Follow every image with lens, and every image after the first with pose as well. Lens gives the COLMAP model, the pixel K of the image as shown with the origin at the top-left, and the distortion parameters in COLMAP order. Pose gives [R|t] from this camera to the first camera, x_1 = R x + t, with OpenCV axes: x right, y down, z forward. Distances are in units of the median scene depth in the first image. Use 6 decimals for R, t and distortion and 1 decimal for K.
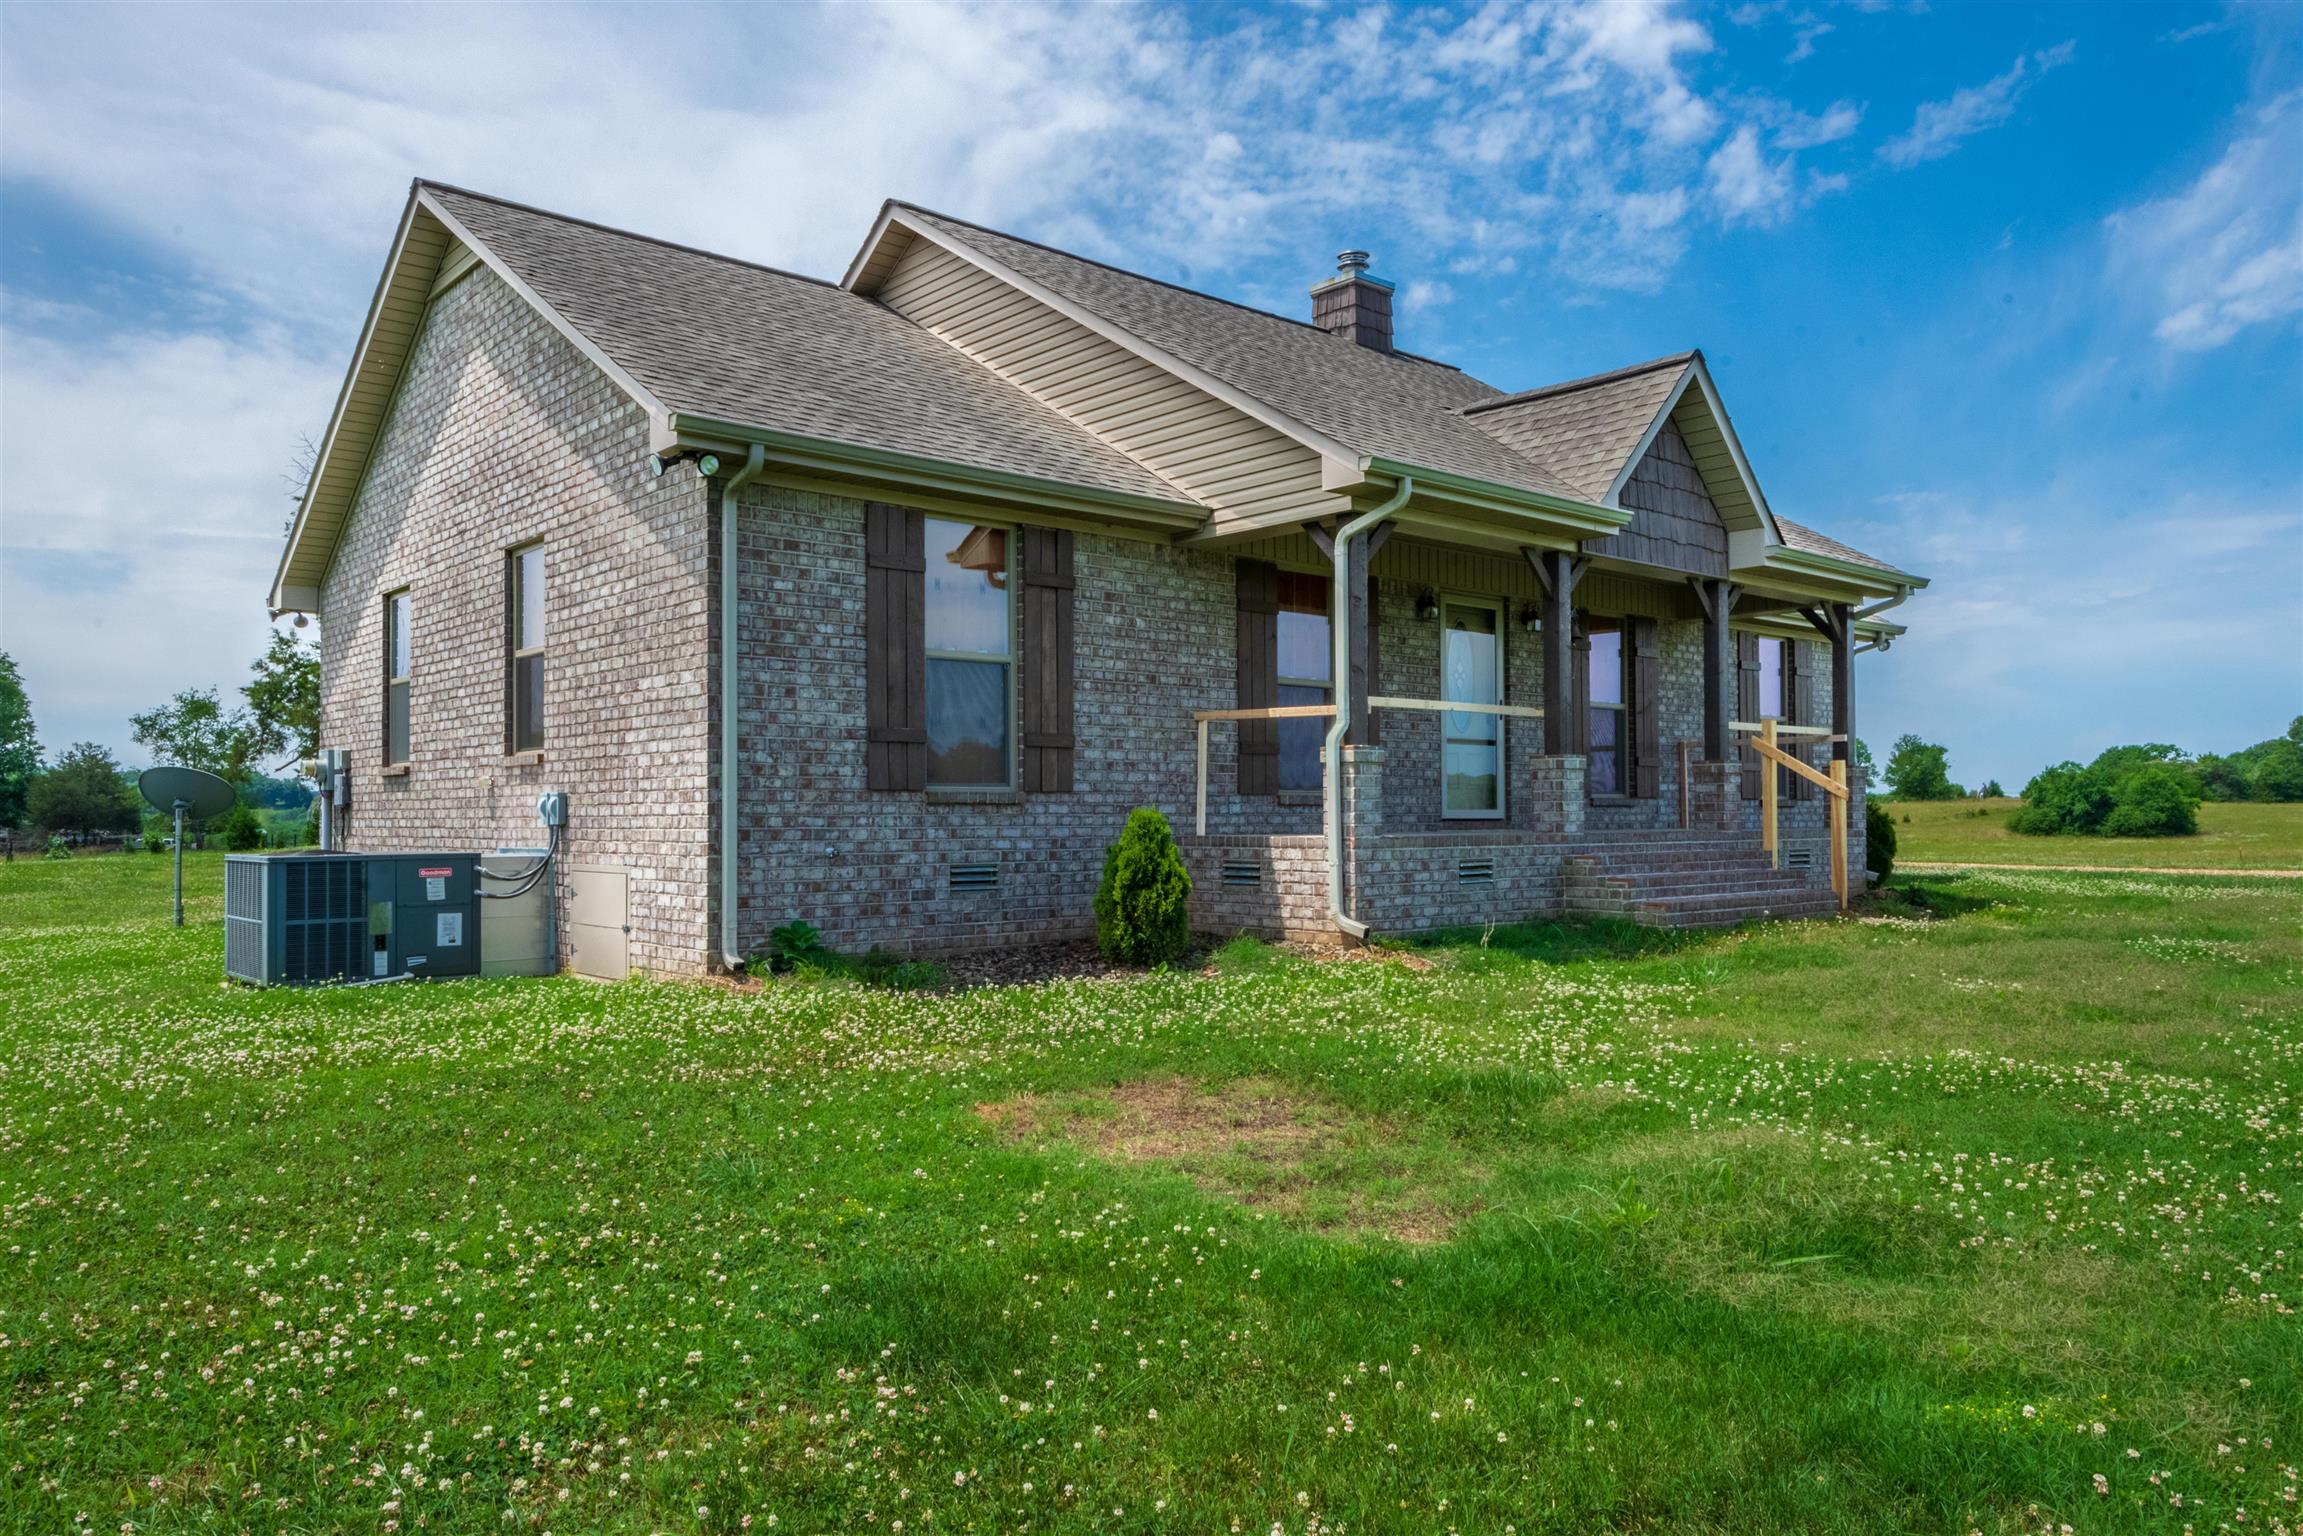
lens RADIAL K [[1599.5, 0, 1145.5], [0, 1599.5, 749.6], [0, 0, 1]] dist [0.004952, -0.008185]
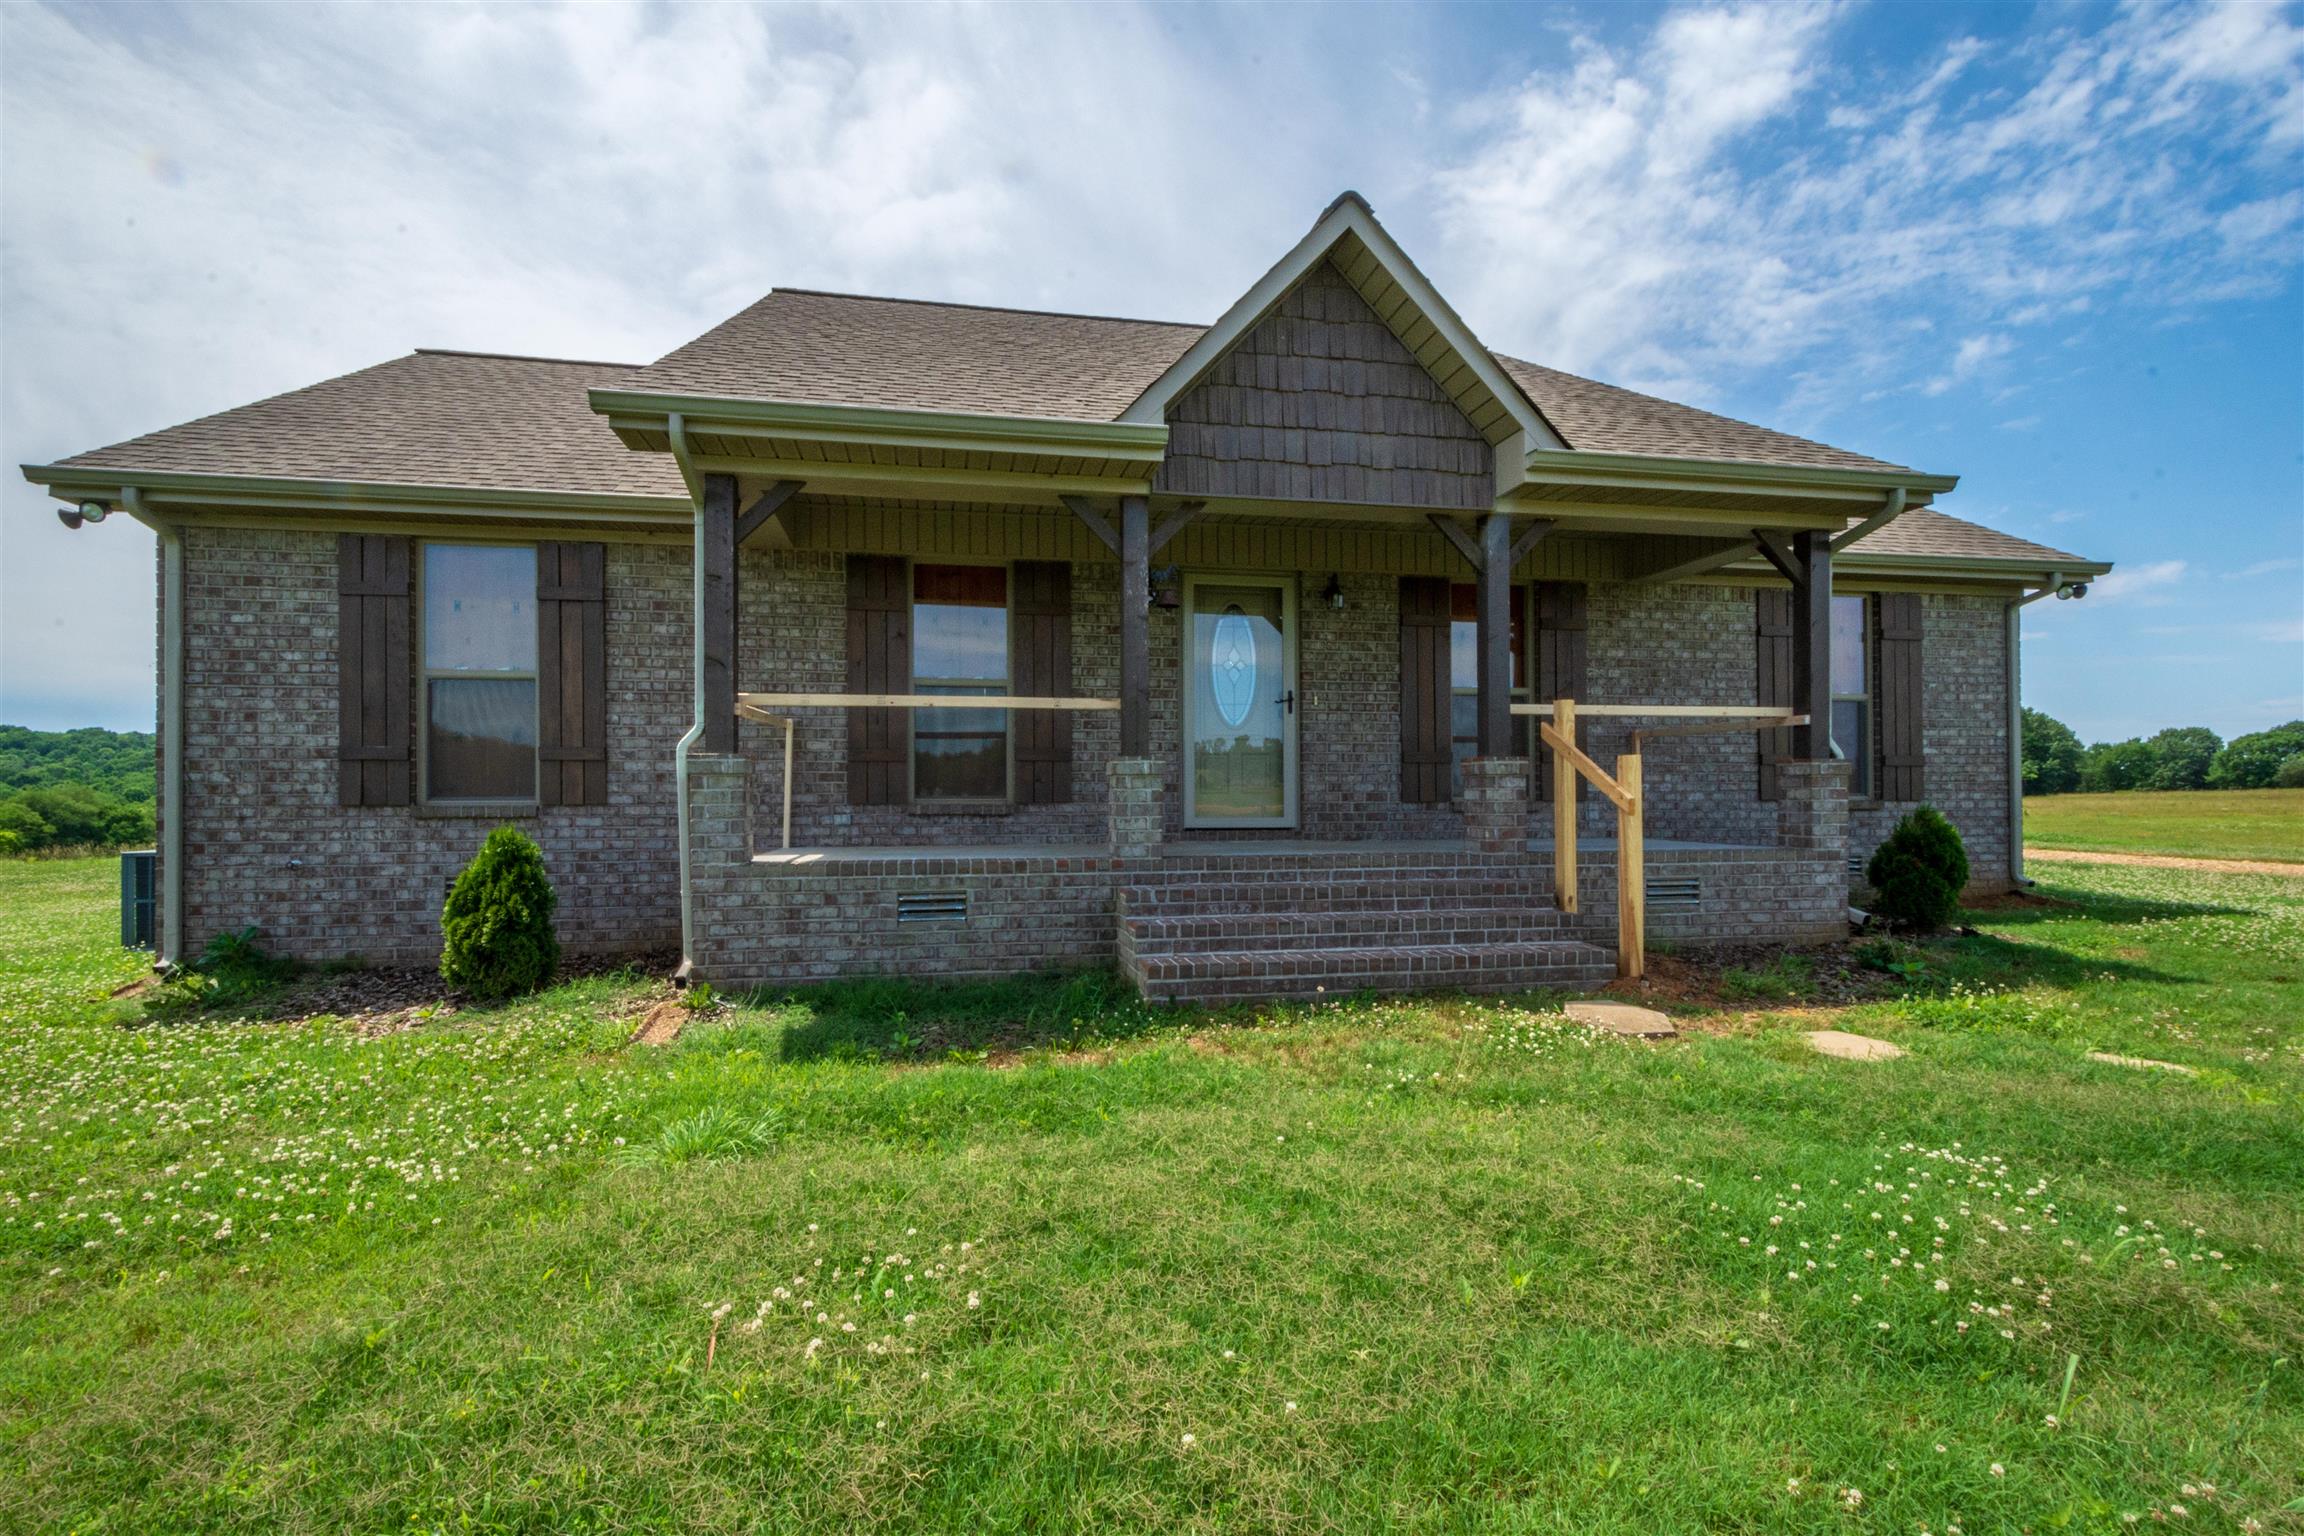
lens RADIAL K [[1006.3, 0, 1161.0], [0, 1006.3, 787.4], [0, 0, 1]] dist [0.007177, -0.000280]
pose [[0.856983, -0.001380, -0.515342, 0.563747], [0.021458, 0.999225, 0.033007, 0.002223], [0.514897, -0.039345, 0.856349, 0.624116]]
